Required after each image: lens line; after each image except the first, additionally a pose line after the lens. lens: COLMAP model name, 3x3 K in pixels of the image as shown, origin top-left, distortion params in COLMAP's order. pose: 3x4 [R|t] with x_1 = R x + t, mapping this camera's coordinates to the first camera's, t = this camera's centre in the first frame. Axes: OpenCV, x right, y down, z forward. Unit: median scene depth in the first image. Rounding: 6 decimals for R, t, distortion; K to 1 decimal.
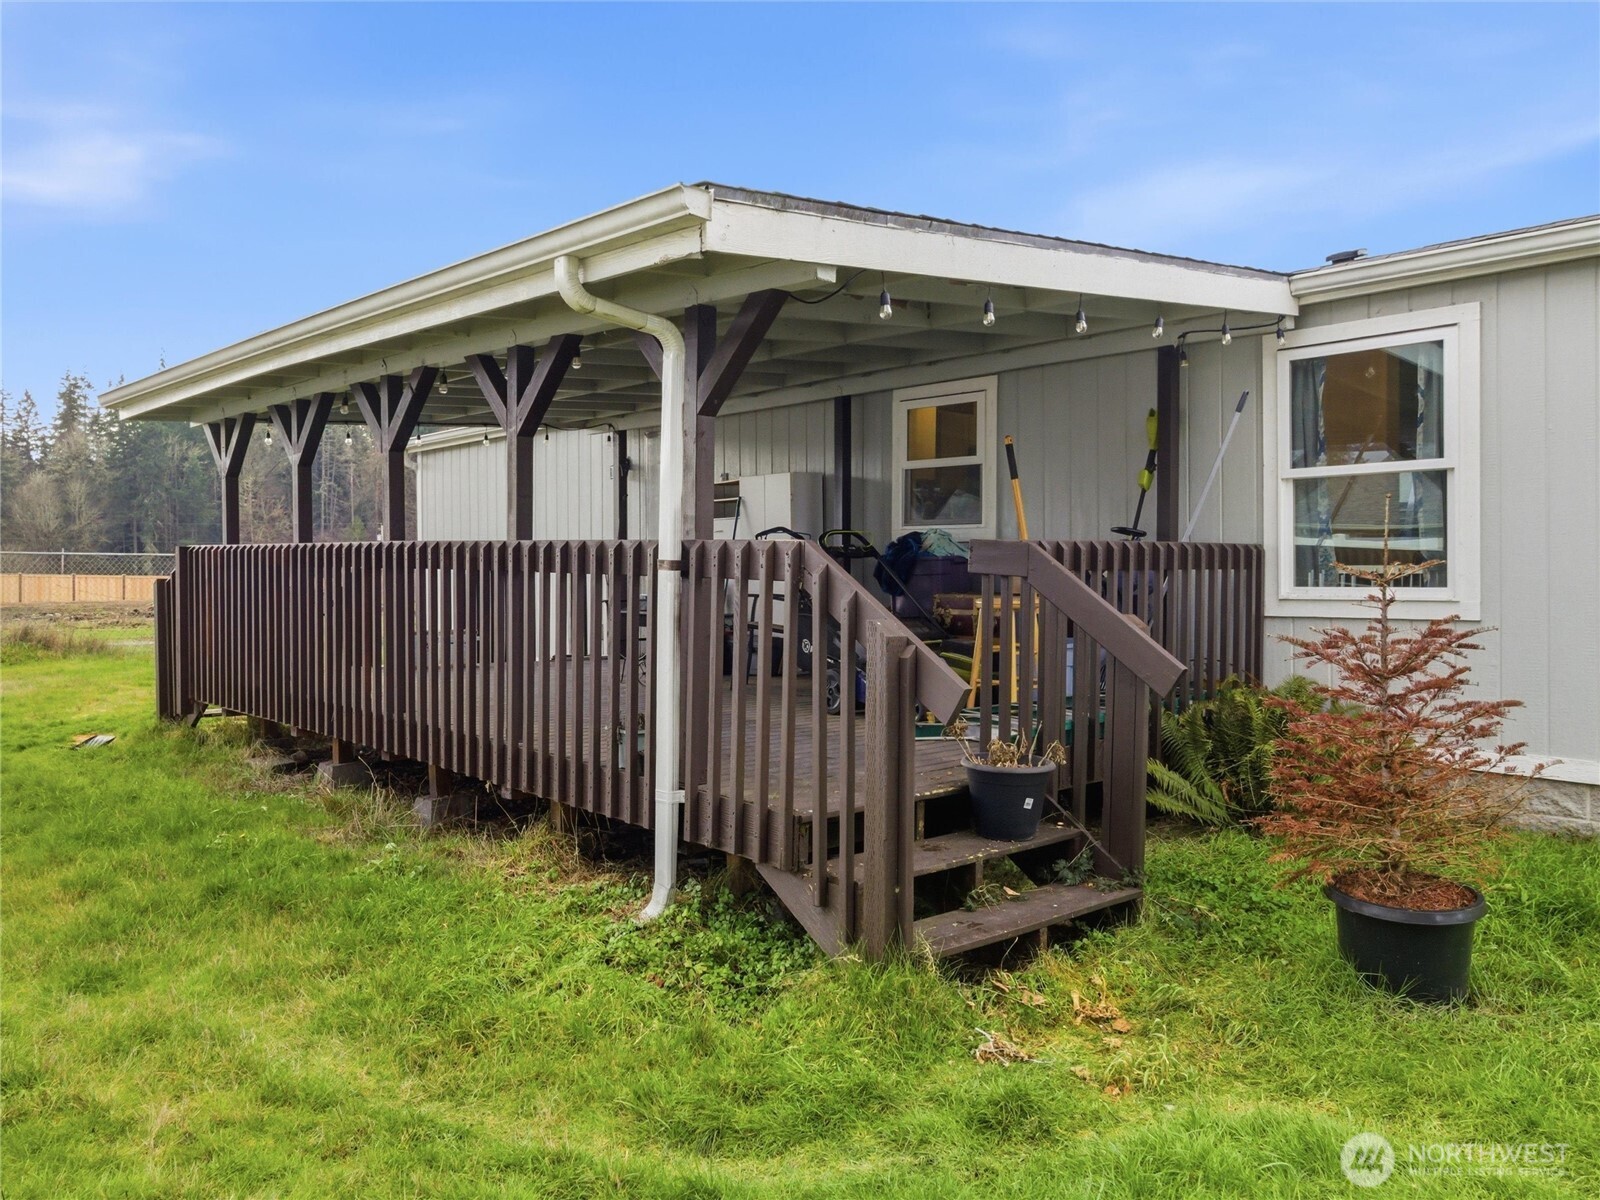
lens RADIAL K [[1235.4, 0, 821.4], [0, 1235.4, 574.6], [0, 0, 1]] dist [0.047517, 0.000008]
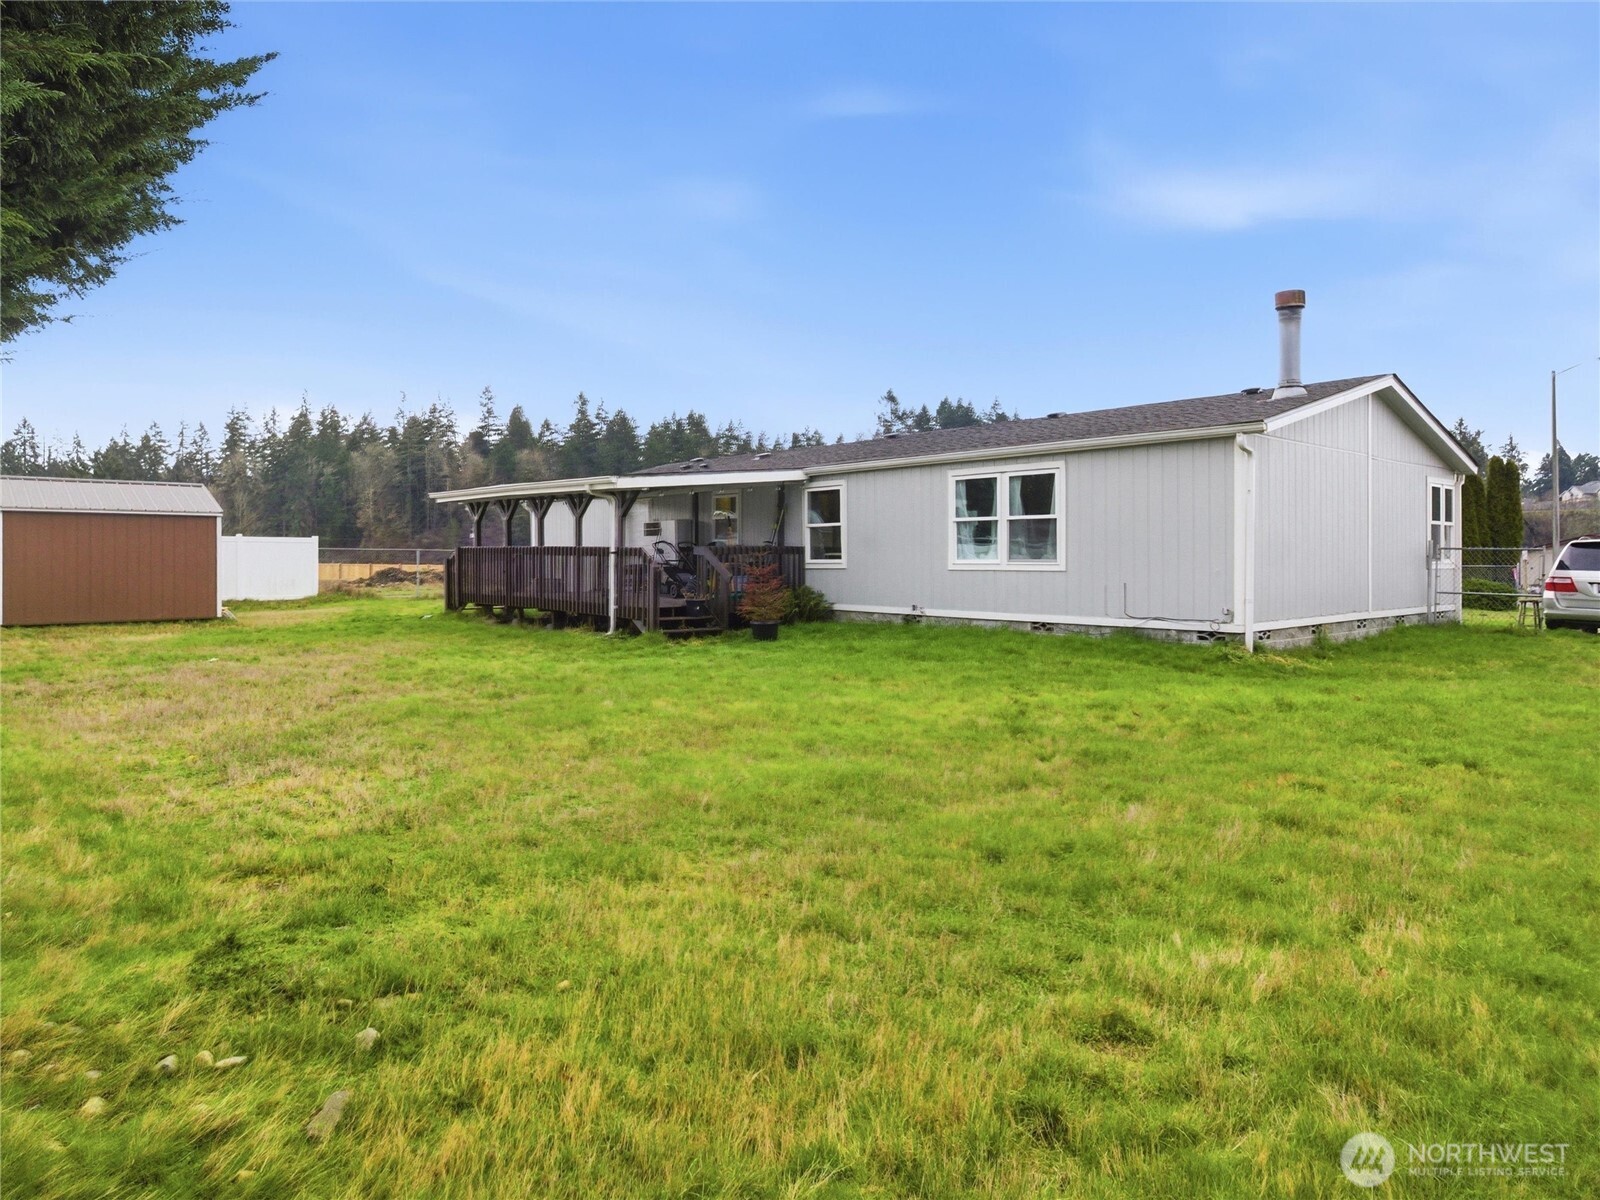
lens RADIAL K [[989.9, 0, 826.0], [0, 989.9, 594.0], [0, 0, 1]] dist [0.003502, -0.000200]
pose [[0.999980, -0.001733, 0.006051, 0.389262], [0.001546, 0.999524, 0.030828, 0.019747], [-0.006101, -0.030818, 0.999506, -1.598910]]
